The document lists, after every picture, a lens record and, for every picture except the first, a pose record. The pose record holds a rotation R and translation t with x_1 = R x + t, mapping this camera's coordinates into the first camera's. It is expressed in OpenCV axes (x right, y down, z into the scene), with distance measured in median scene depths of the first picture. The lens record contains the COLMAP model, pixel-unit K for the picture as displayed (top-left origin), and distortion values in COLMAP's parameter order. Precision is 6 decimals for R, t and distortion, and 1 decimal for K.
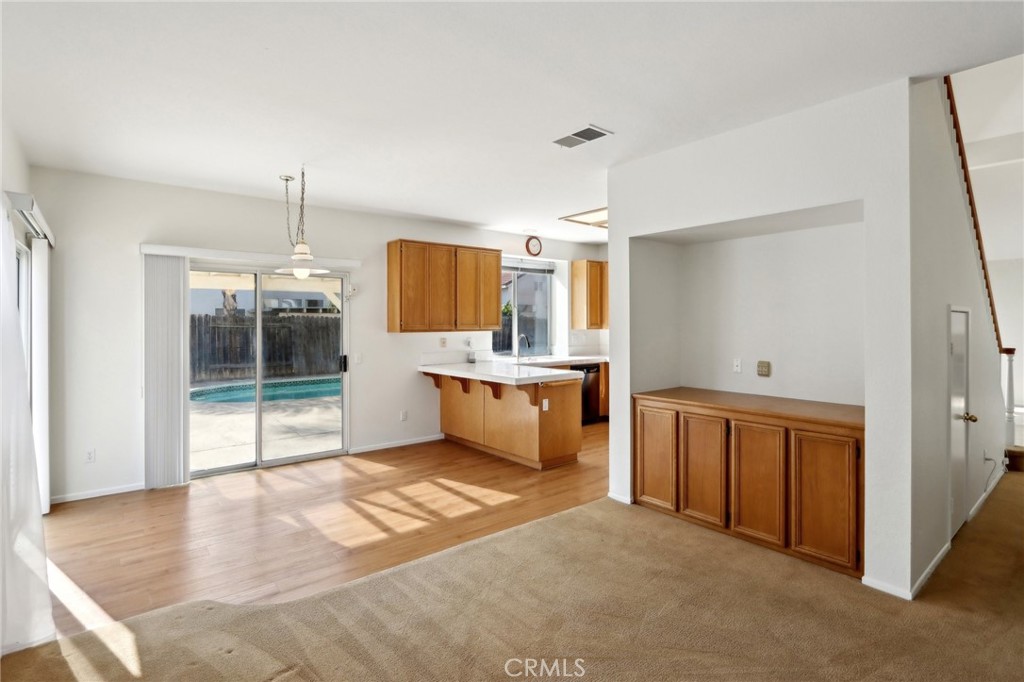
lens RADIAL K [[477.7, 0, 508.1], [0, 477.7, 341.7], [0, 0, 1]] dist [-0.013316, 0.000680]
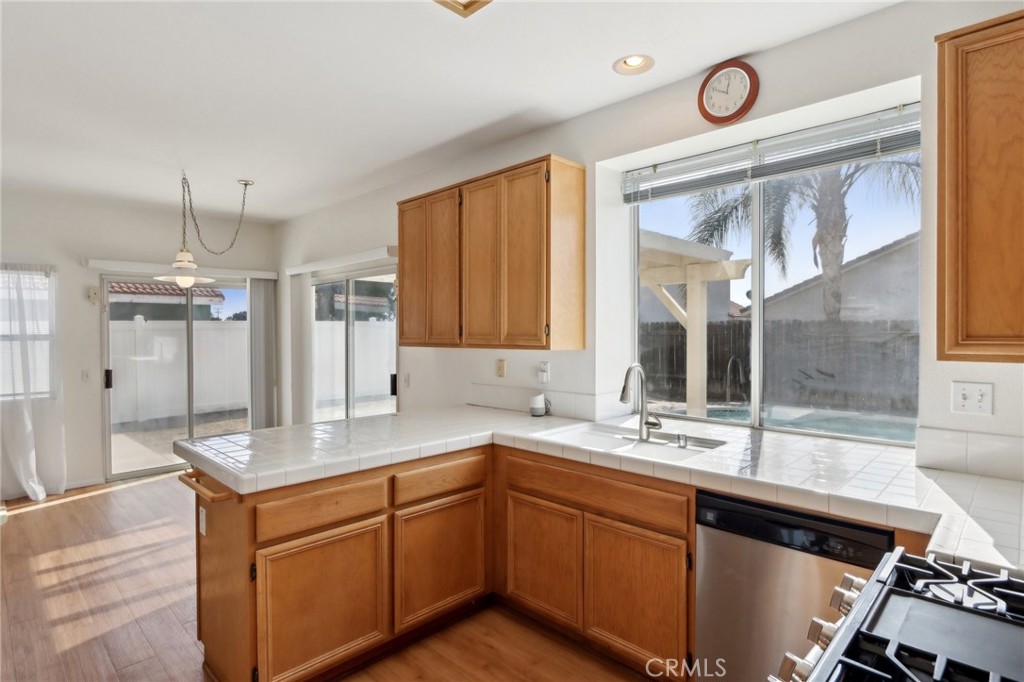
lens RADIAL K [[563.2, 0, 511.0], [0, 563.2, 328.0], [0, 0, 1]] dist [-0.020321, -0.000007]
pose [[0.119147, -0.014400, -0.992772, 0.720835], [-0.032194, 0.999313, -0.018359, -0.046286], [0.992354, 0.034149, 0.118602, 1.408529]]
